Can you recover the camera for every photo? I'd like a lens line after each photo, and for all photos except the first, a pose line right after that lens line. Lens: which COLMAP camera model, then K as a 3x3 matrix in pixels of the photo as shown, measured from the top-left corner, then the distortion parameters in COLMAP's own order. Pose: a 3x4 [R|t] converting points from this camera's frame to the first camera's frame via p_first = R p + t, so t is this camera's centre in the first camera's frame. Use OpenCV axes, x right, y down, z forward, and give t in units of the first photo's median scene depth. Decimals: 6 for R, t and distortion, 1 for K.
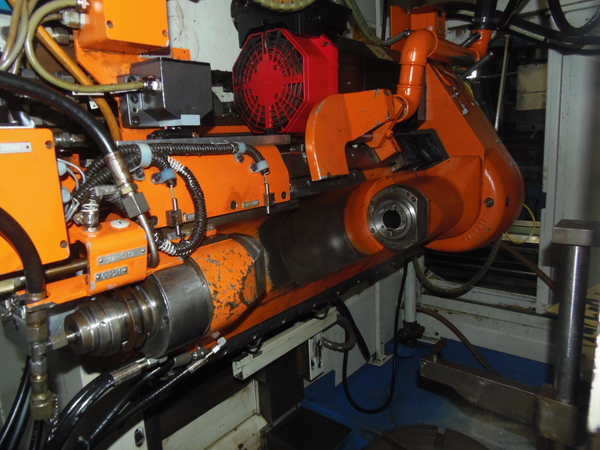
lens RADIAL K [[438.4, 0, 284.9], [0, 438.4, 216.3], [0, 0, 1]] dist [-0.006249, -0.005401]
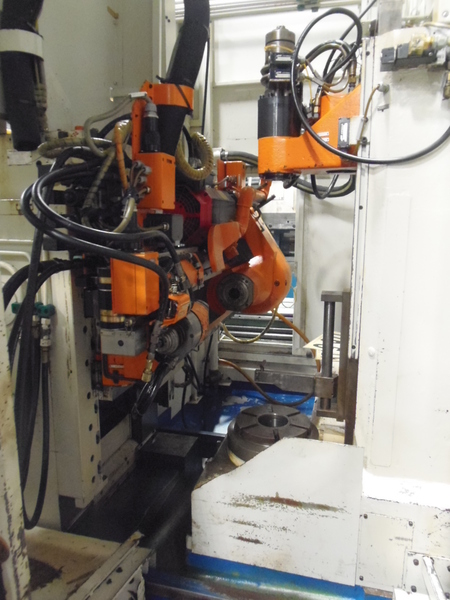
lens RADIAL K [[438.4, 0, 225.0], [0, 438.4, 300.0], [0, 0, 1]] dist [-0.006249, -0.005401]
pose [[0.900577, -0.028683, 0.433750, -0.299248], [0.033216, 0.999444, -0.002875, 0.019898], [-0.433426, 0.016997, 0.901029, -0.302535]]
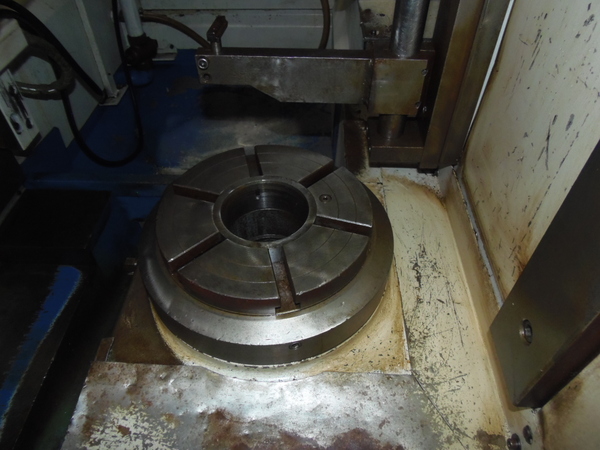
lens RADIAL K [[438.4, 0, 284.9], [0, 438.4, 216.3], [0, 0, 1]] dist [-0.006249, -0.005401]
pose [[0.794488, -0.401955, 0.455215, 0.024215], [0.084760, 0.815656, 0.572294, 0.089149], [-0.601335, -0.416097, 0.682099, 0.220560]]
